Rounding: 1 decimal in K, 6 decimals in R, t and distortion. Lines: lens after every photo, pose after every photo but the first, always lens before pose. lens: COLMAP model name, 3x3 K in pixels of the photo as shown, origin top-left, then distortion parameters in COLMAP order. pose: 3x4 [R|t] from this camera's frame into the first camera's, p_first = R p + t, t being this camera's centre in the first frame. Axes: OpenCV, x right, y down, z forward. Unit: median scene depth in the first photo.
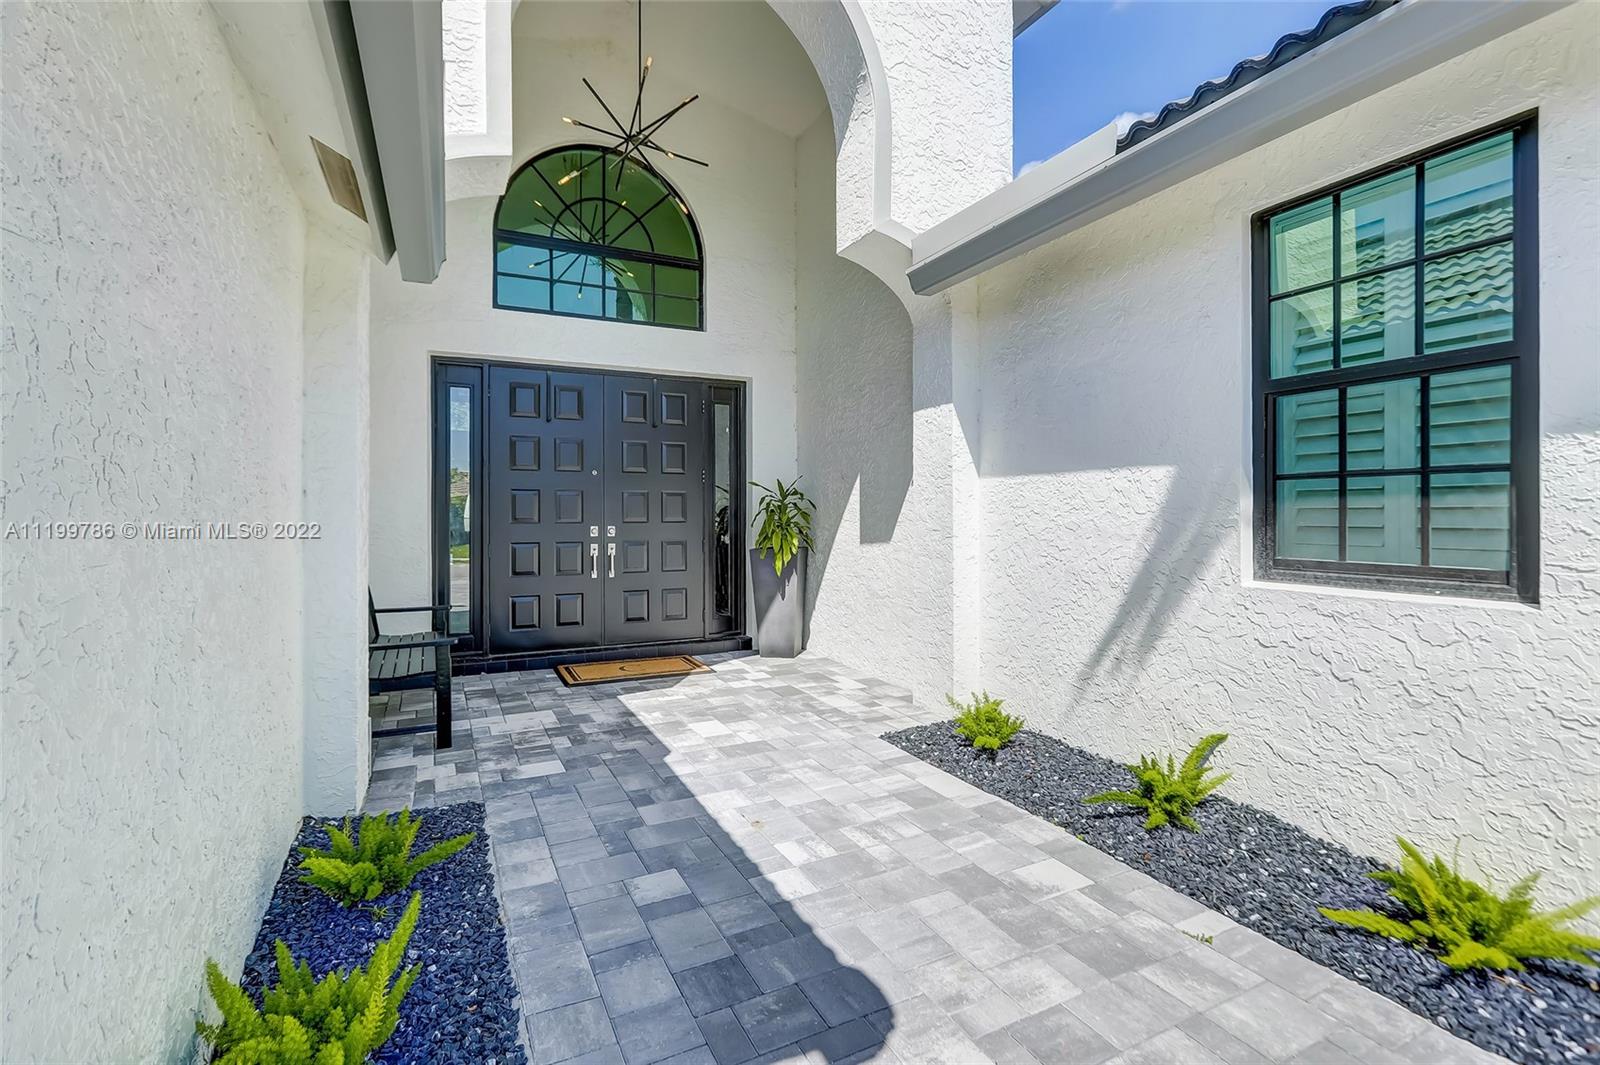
lens RADIAL K [[729.3, 0, 802.4], [0, 729.3, 523.4], [0, 0, 1]] dist [0.000636, 0.001521]
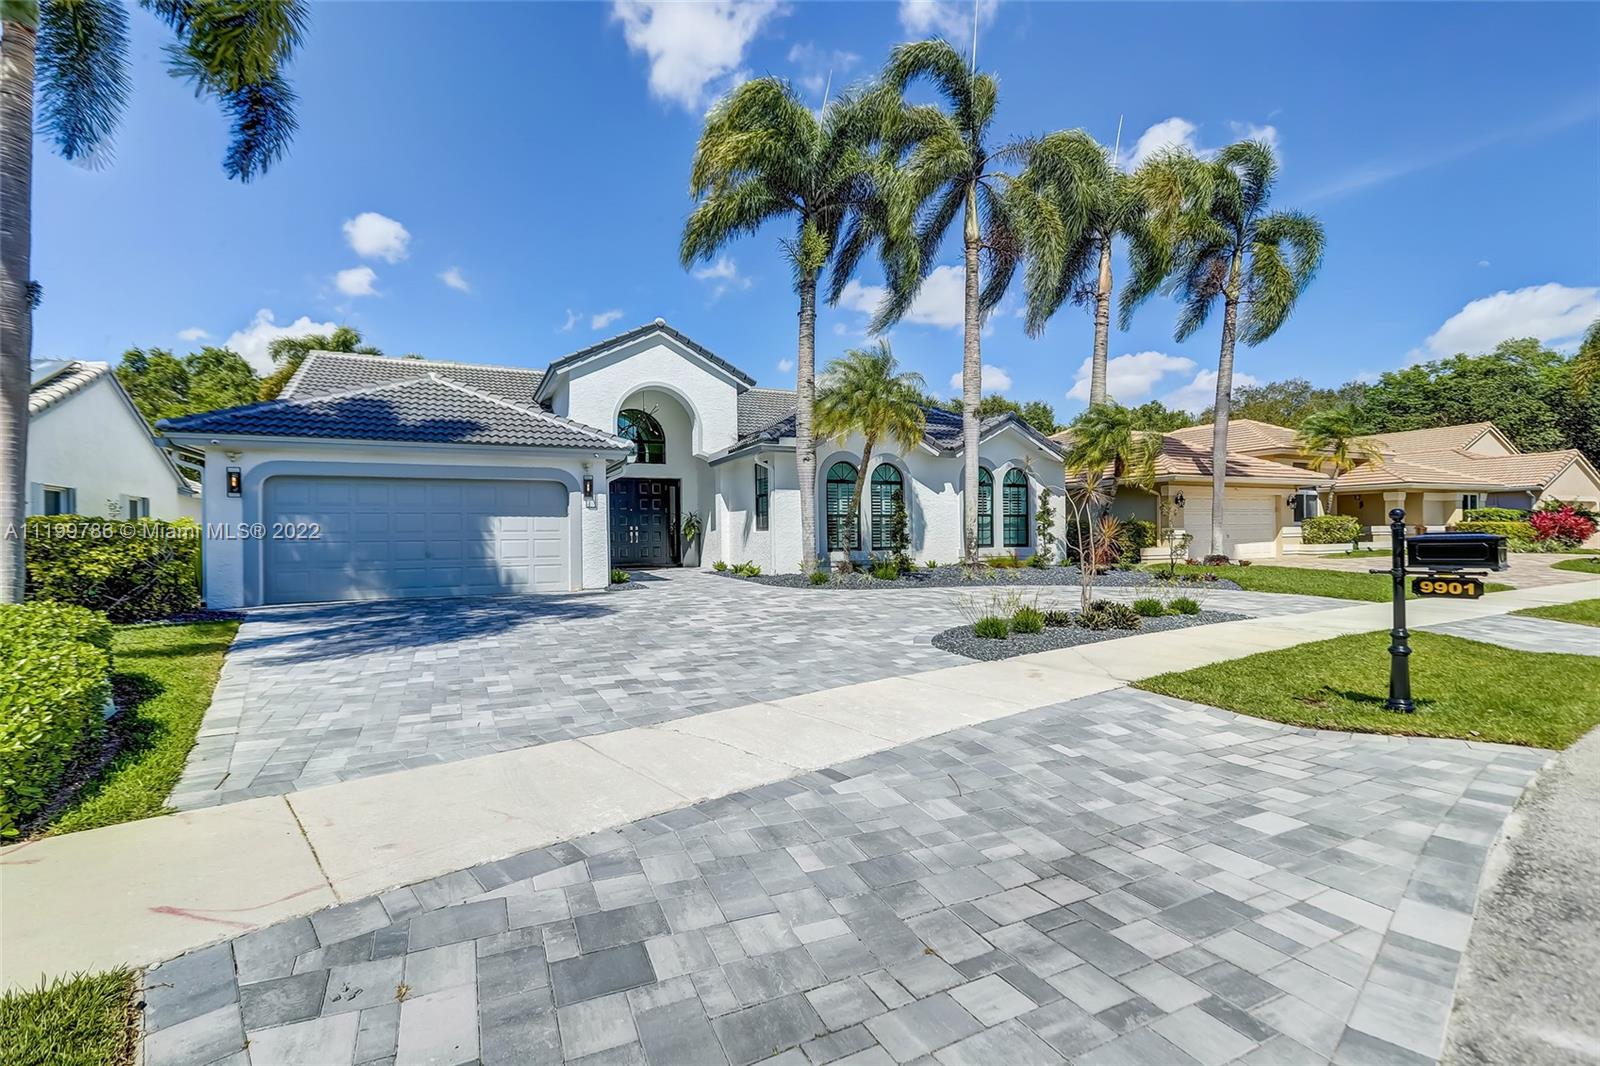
lens RADIAL K [[729.3, 0, 793.5], [0, 729.3, 536.9], [0, 0, 1]] dist [0.000636, 0.001521]
pose [[0.999795, -0.017334, -0.010429, 0.453027], [0.017226, 0.999798, -0.010354, 0.091611], [0.010607, 0.010173, 0.999892, -2.162902]]
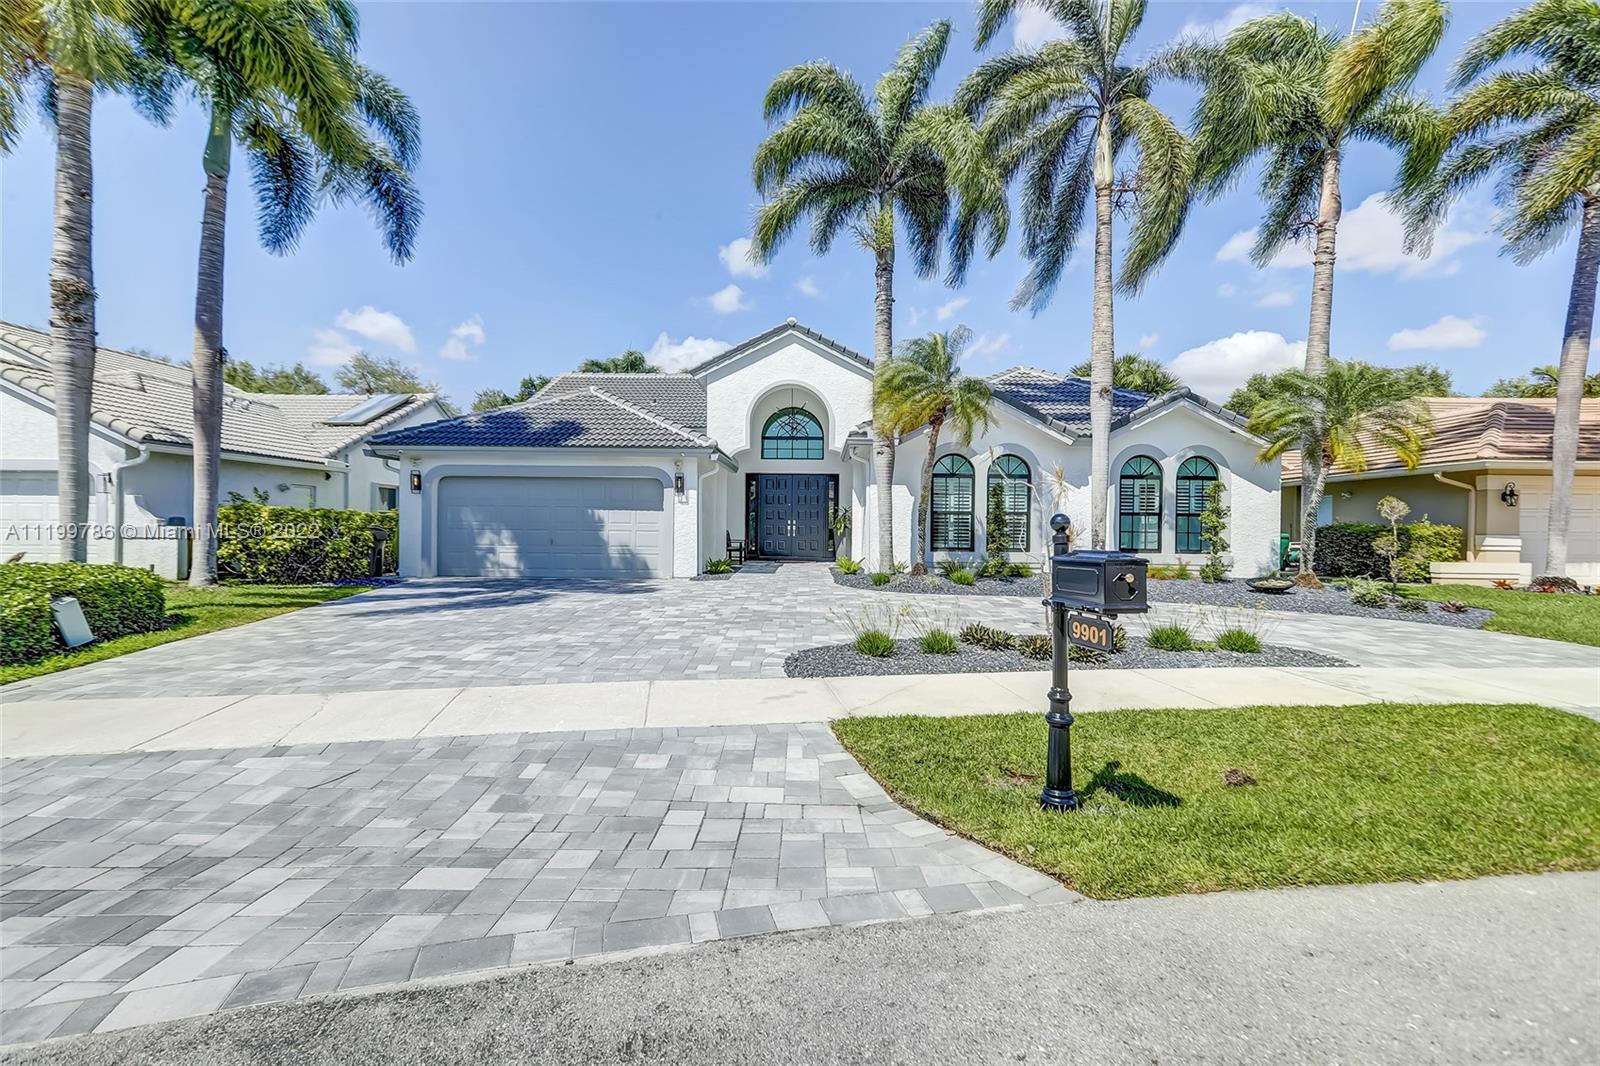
lens RADIAL K [[729.3, 0, 794.8], [0, 729.3, 536.6], [0, 0, 1]] dist [0.000636, 0.001521]
pose [[0.892452, 0.009457, -0.451043, 1.221925], [-0.011964, 0.999925, -0.002708, 0.083343], [0.450983, 0.007813, 0.892498, -1.929786]]
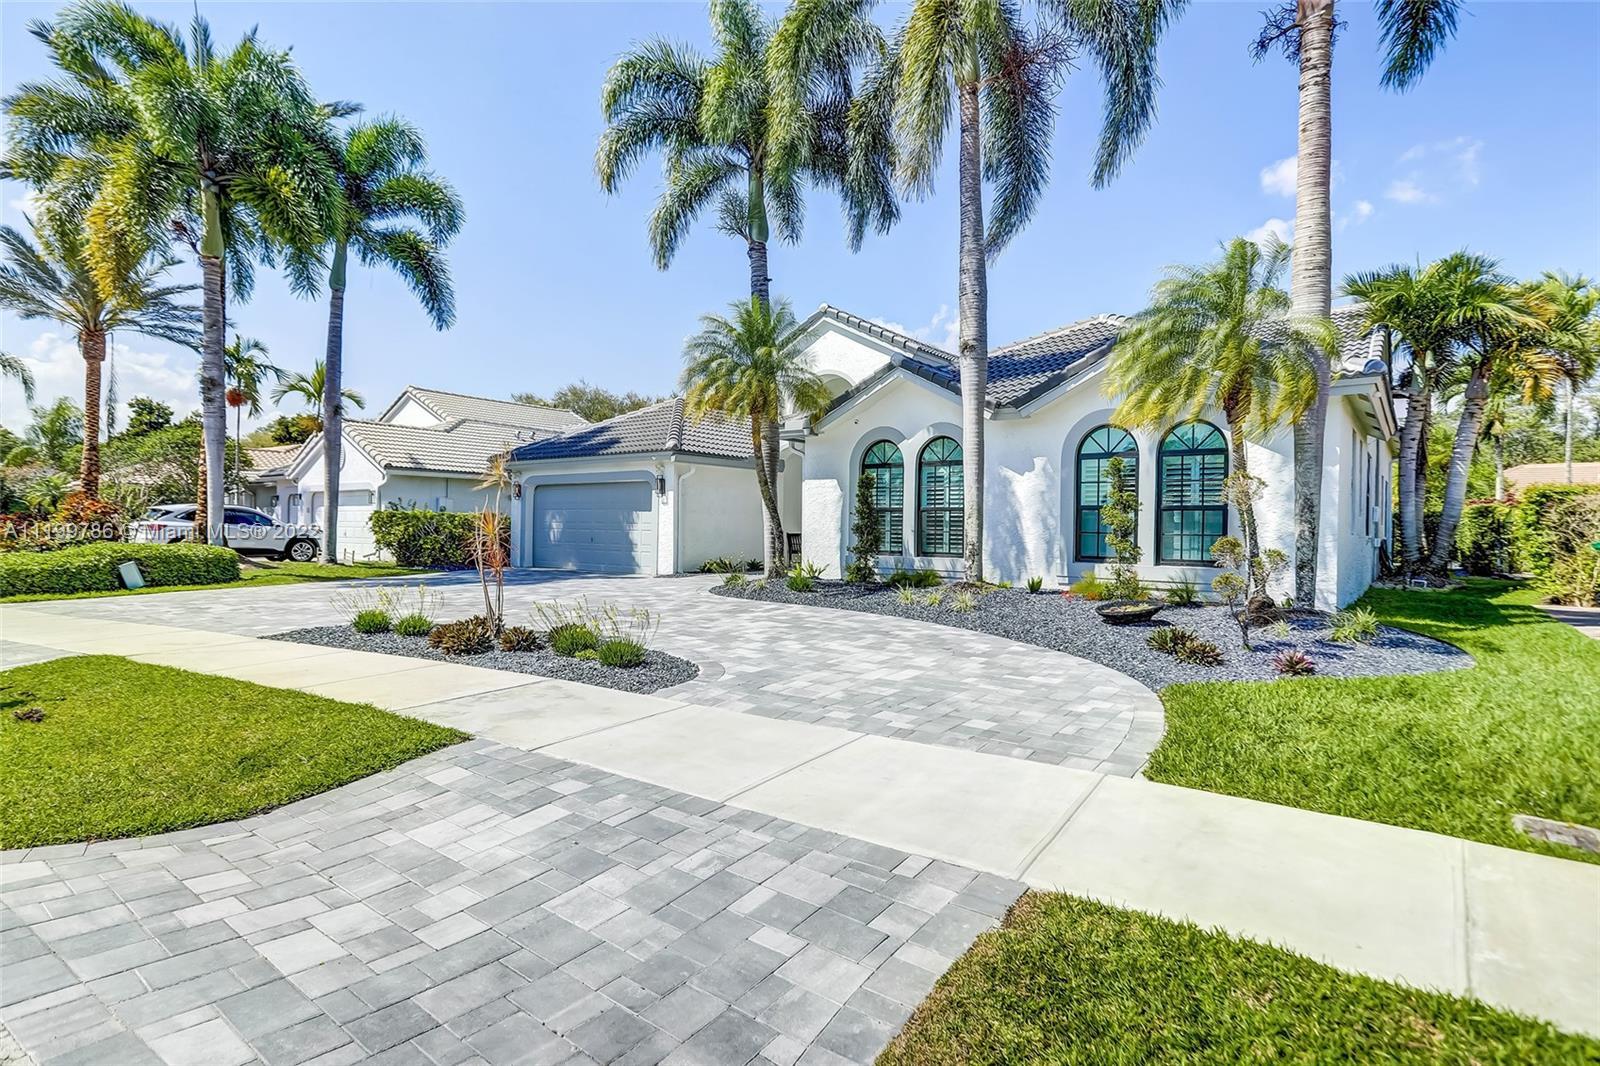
lens RADIAL K [[826.9, 0, 804.1], [0, 826.9, 530.3], [0, 0, 1]] dist [0.000209, -0.000215]
pose [[0.433226, 0.004419, -0.901274, 2.599803], [-0.023209, 0.999711, -0.006254, 0.070389], [0.900986, 0.023627, 0.433203, -0.771848]]
